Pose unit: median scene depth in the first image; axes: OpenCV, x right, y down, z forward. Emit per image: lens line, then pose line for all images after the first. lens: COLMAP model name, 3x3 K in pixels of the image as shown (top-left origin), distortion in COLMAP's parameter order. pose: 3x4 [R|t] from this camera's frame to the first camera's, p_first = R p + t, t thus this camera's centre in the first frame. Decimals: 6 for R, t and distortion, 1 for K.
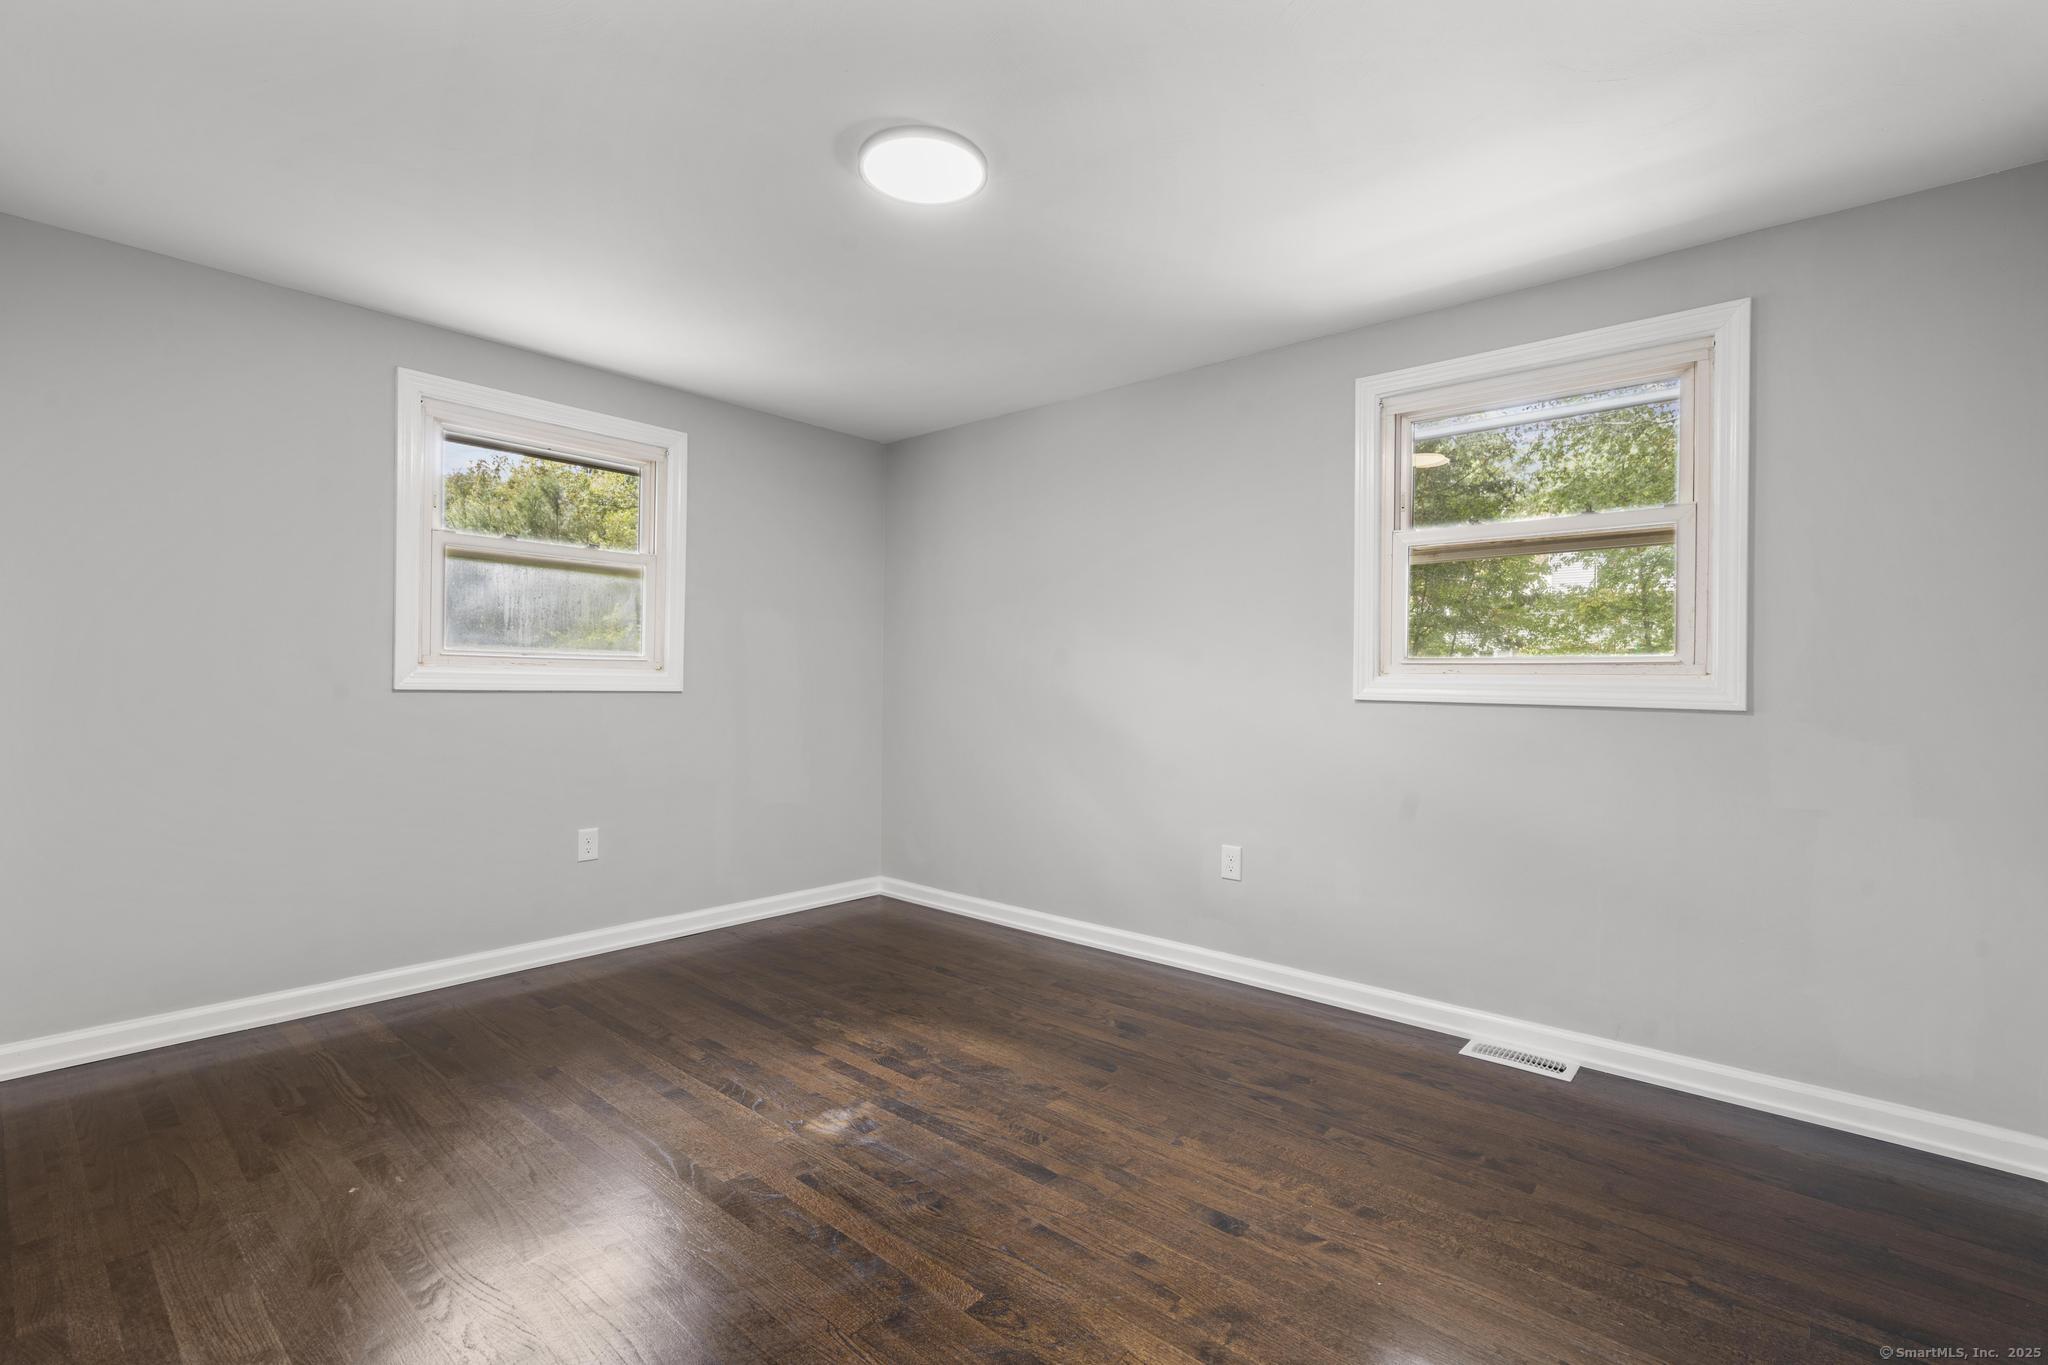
lens RADIAL K [[922.5, 0, 1019.2], [0, 922.5, 681.5], [0, 0, 1]] dist [-0.002619, 0.001084]
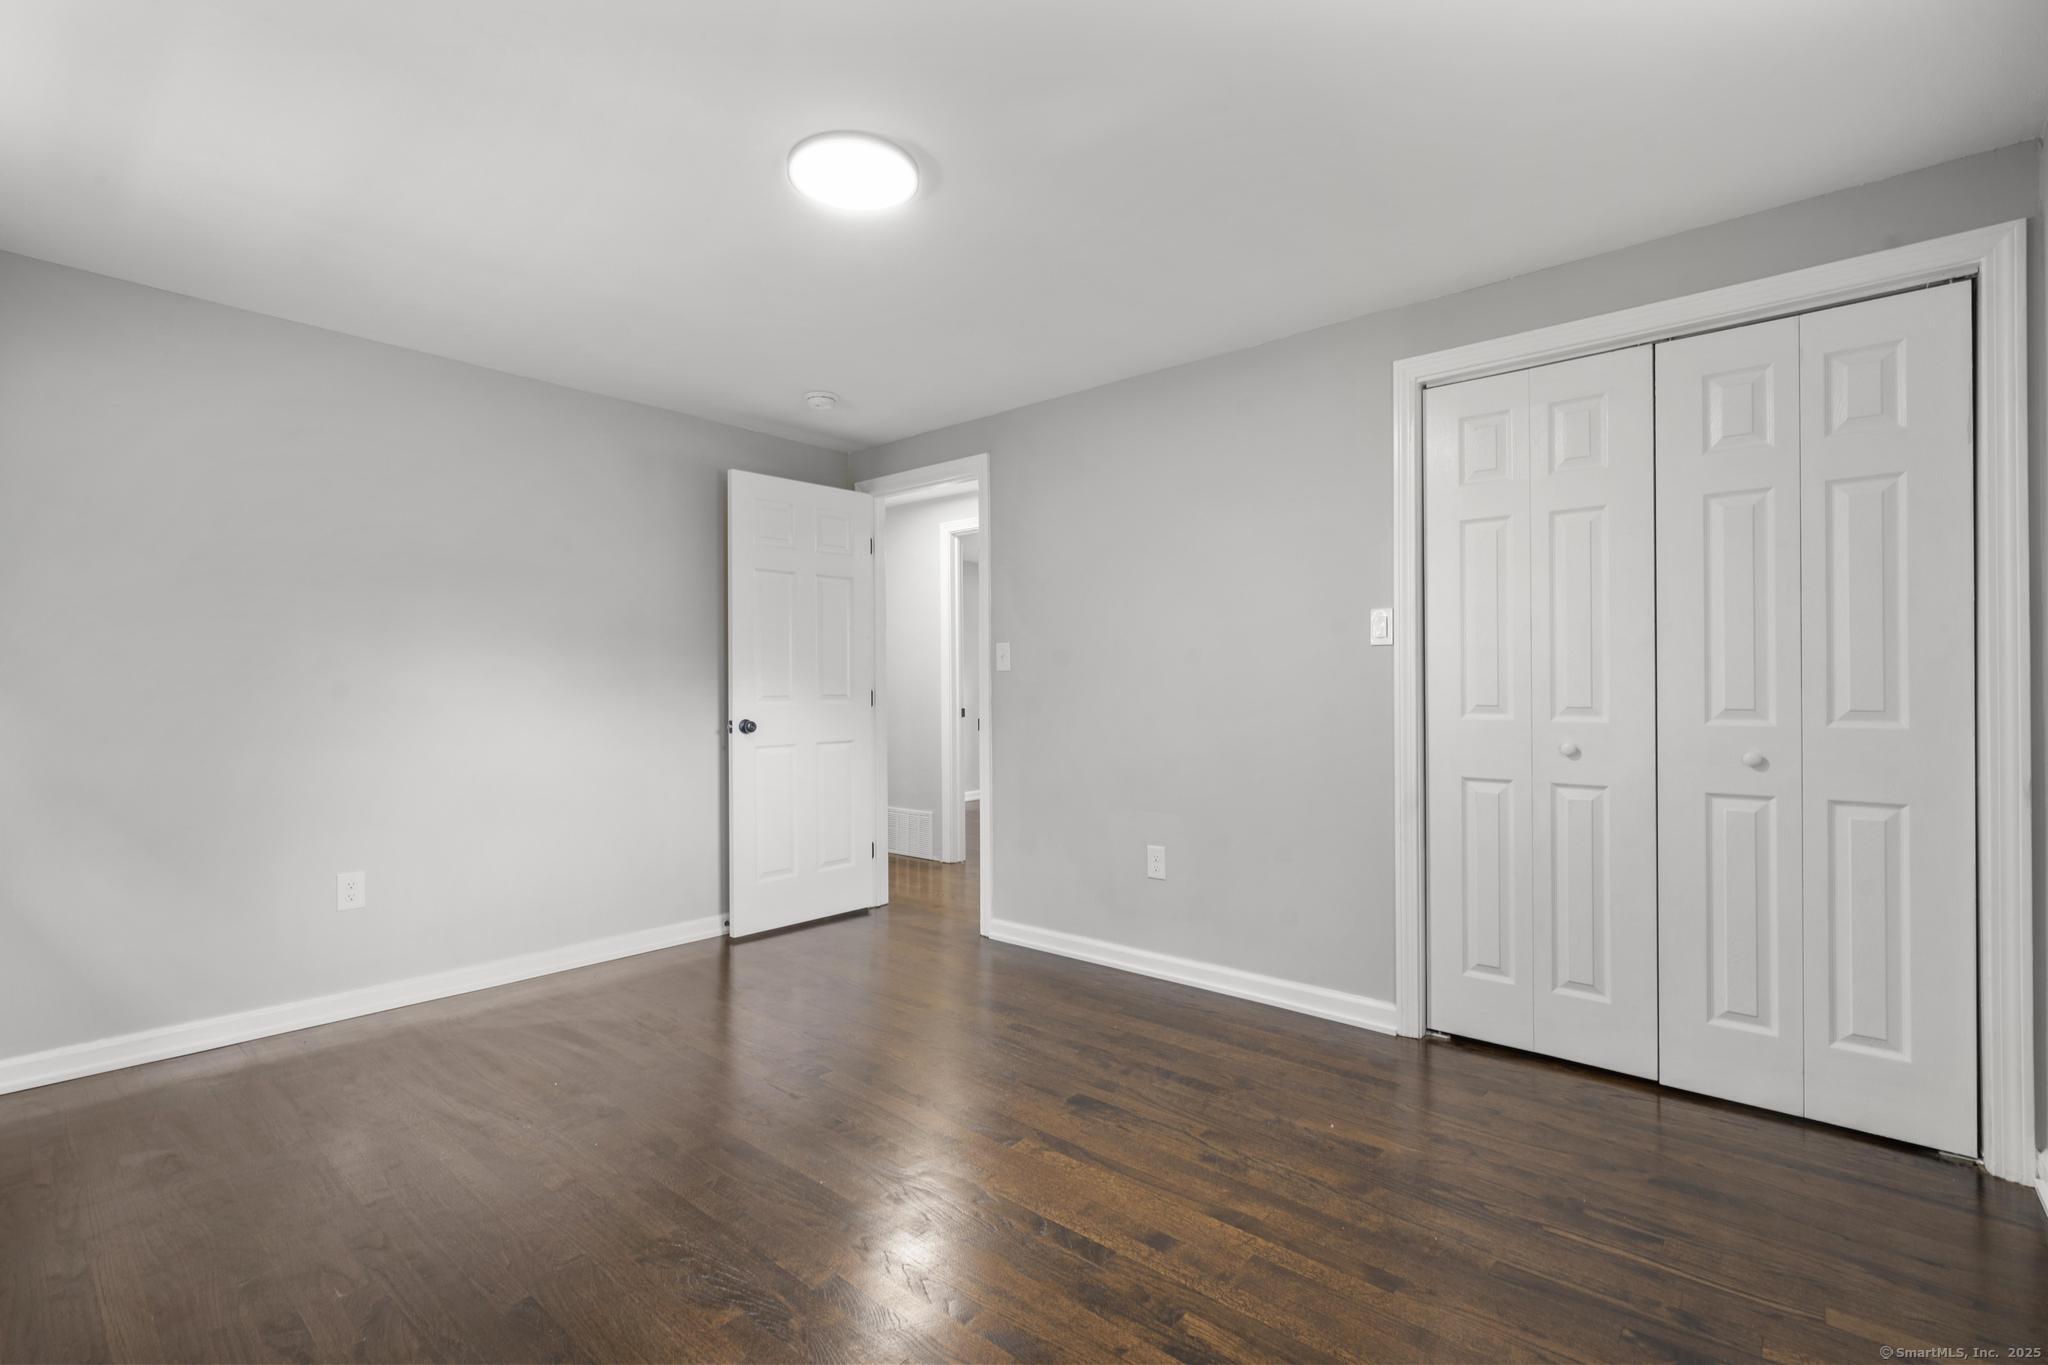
lens RADIAL K [[922.5, 0, 1019.2], [0, 922.5, 681.5], [0, 0, 1]] dist [-0.002619, 0.001084]
pose [[-0.999954, -0.009603, 0.000866, -0.237240], [-0.009607, 0.999946, -0.003953, -0.007115], [-0.000828, -0.003961, -0.999992, 1.646698]]
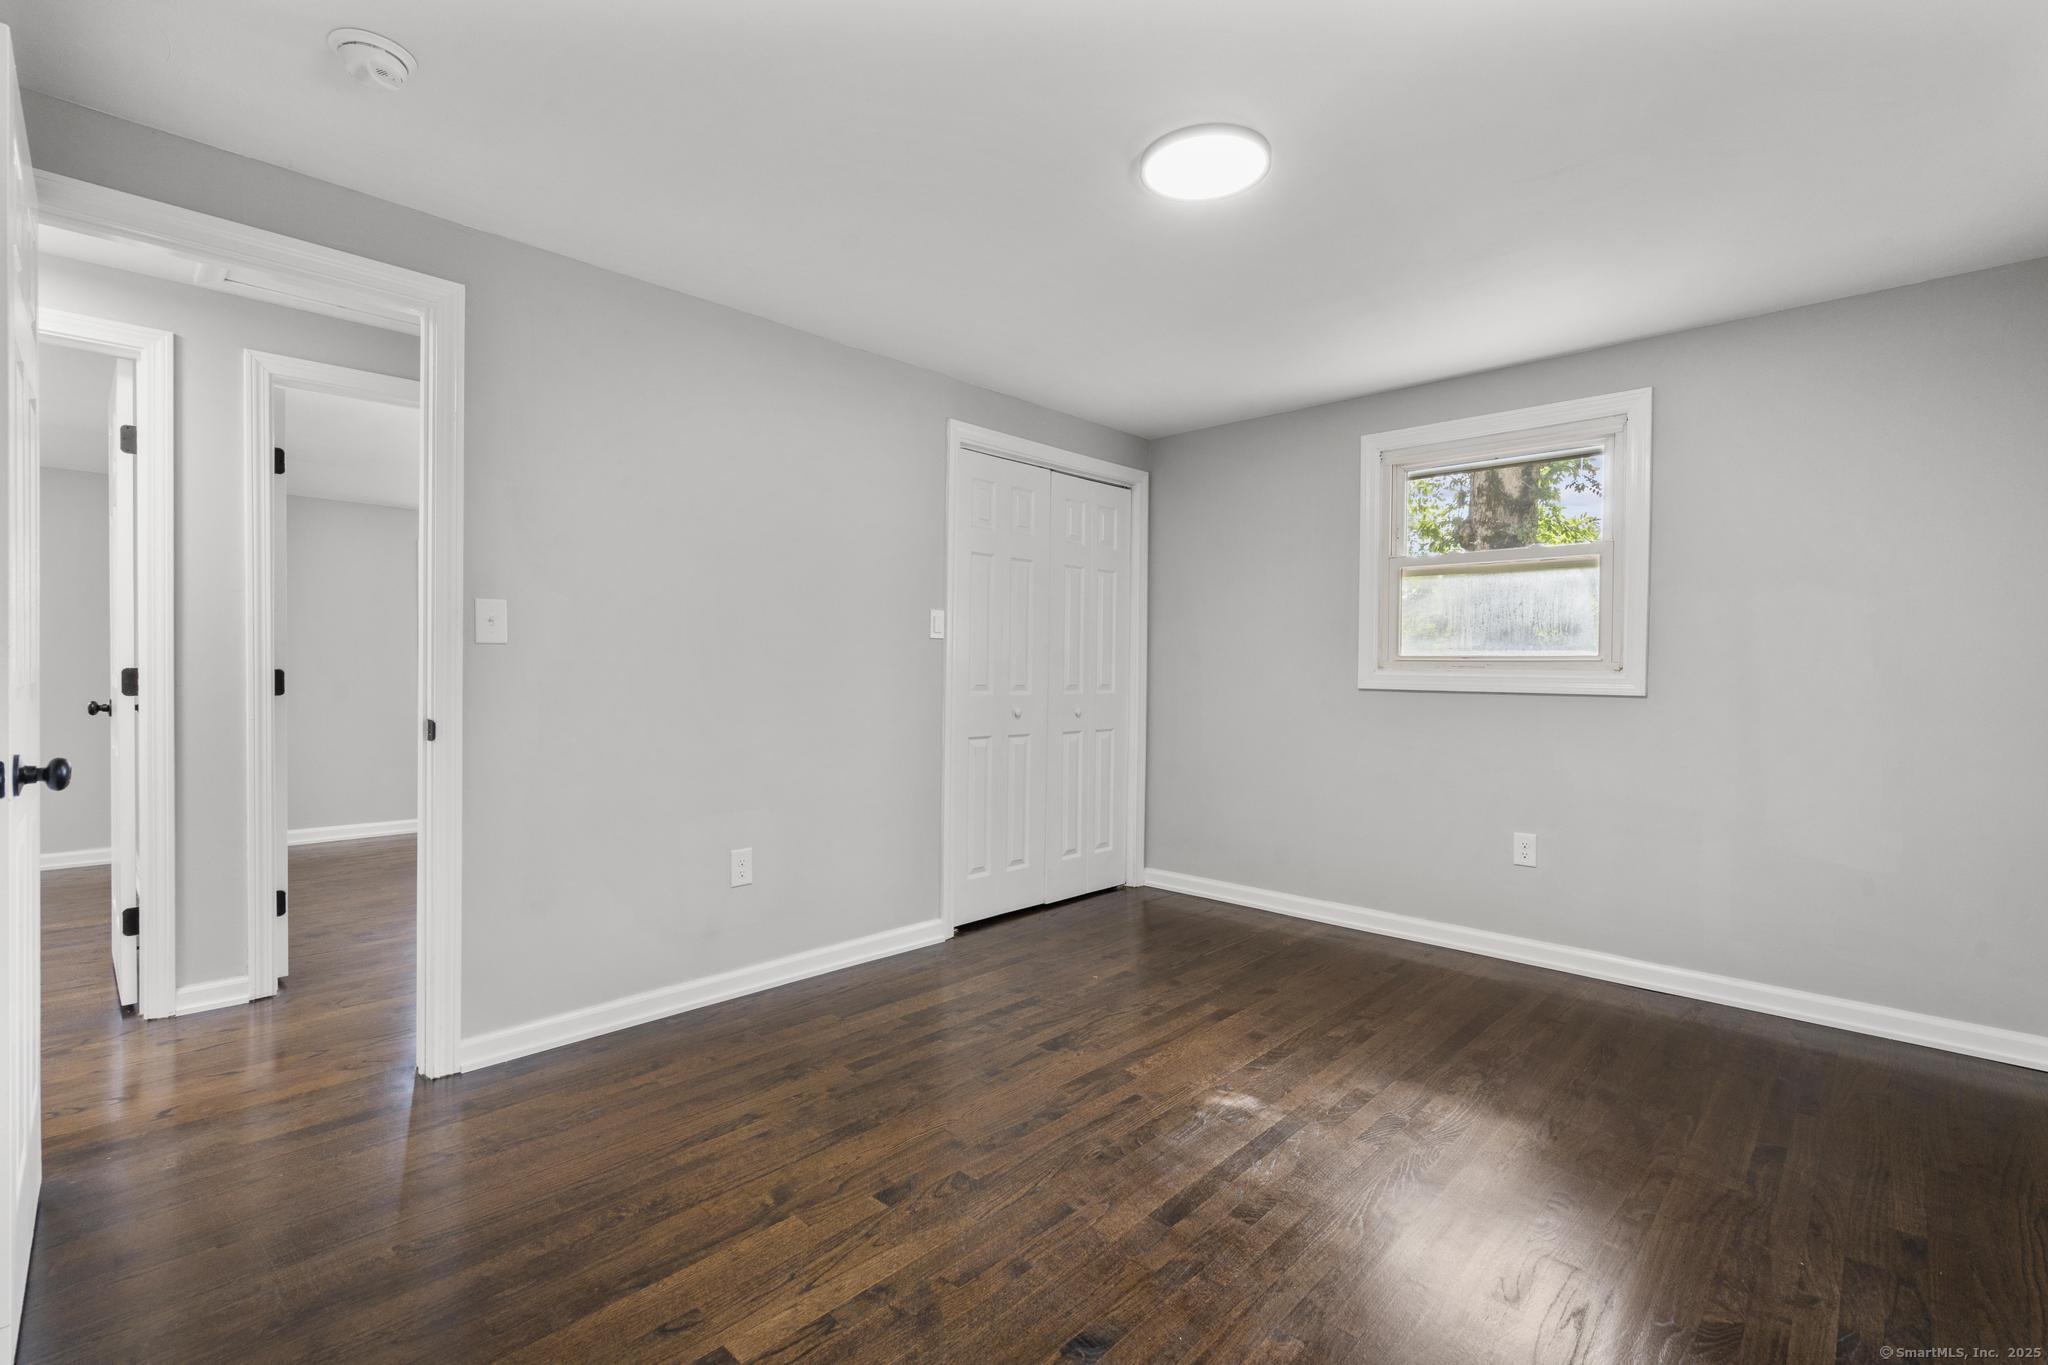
lens RADIAL K [[922.5, 0, 1019.2], [0, 922.5, 681.5], [0, 0, 1]] dist [-0.002619, 0.001084]
pose [[-0.050067, -0.002736, -0.998742, 0.749517], [-0.009583, 0.999952, -0.002259, 0.007394], [0.998700, 0.009458, -0.050091, 0.708551]]
